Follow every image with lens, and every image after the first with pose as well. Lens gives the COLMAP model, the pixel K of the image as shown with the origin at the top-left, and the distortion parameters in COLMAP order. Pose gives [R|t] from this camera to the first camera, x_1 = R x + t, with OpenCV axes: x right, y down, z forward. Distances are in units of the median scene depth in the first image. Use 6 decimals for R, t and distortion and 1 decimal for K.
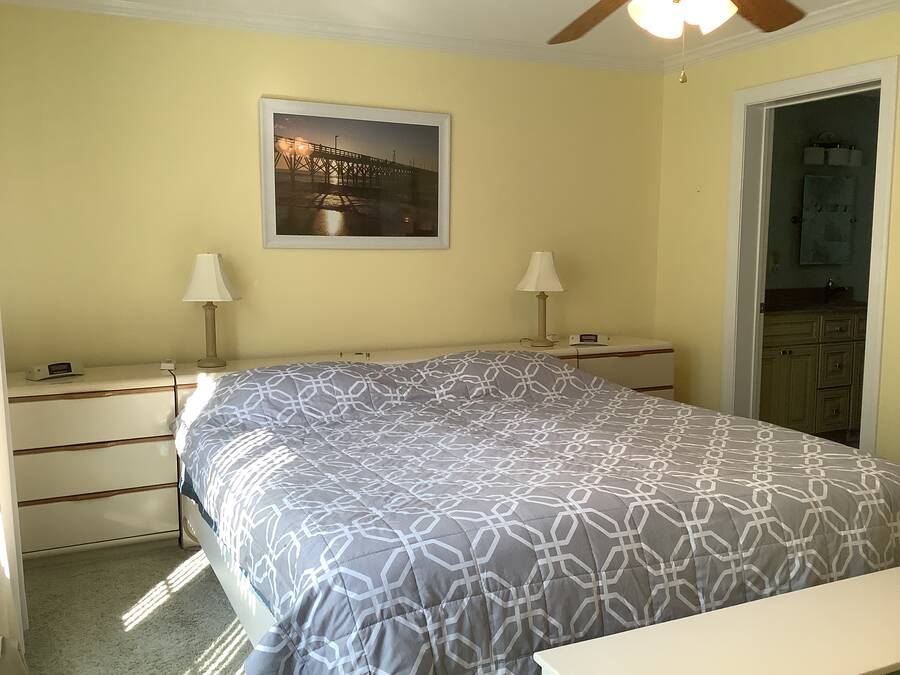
lens RADIAL K [[813.8, 0, 451.8], [0, 813.8, 335.9], [0, 0, 1]] dist [0.130168, -0.231419]
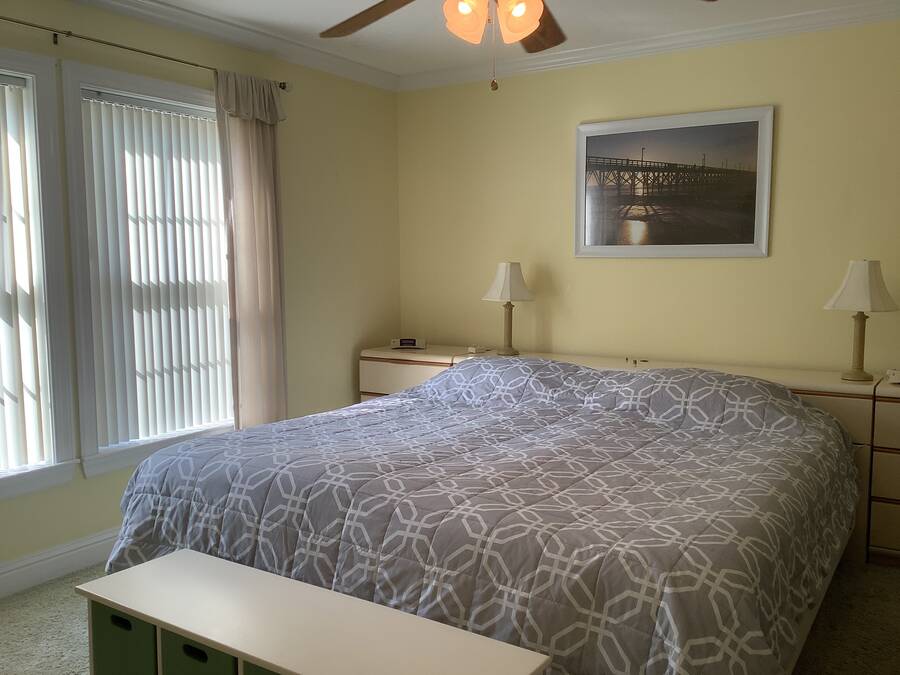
lens RADIAL K [[813.8, 0, 451.8], [0, 813.8, 335.9], [0, 0, 1]] dist [0.130168, -0.231419]
pose [[0.516486, 0.081637, -0.852395, 1.123951], [-0.088685, 0.995192, 0.041577, -0.054291], [0.851691, 0.054120, 0.521242, 0.475887]]
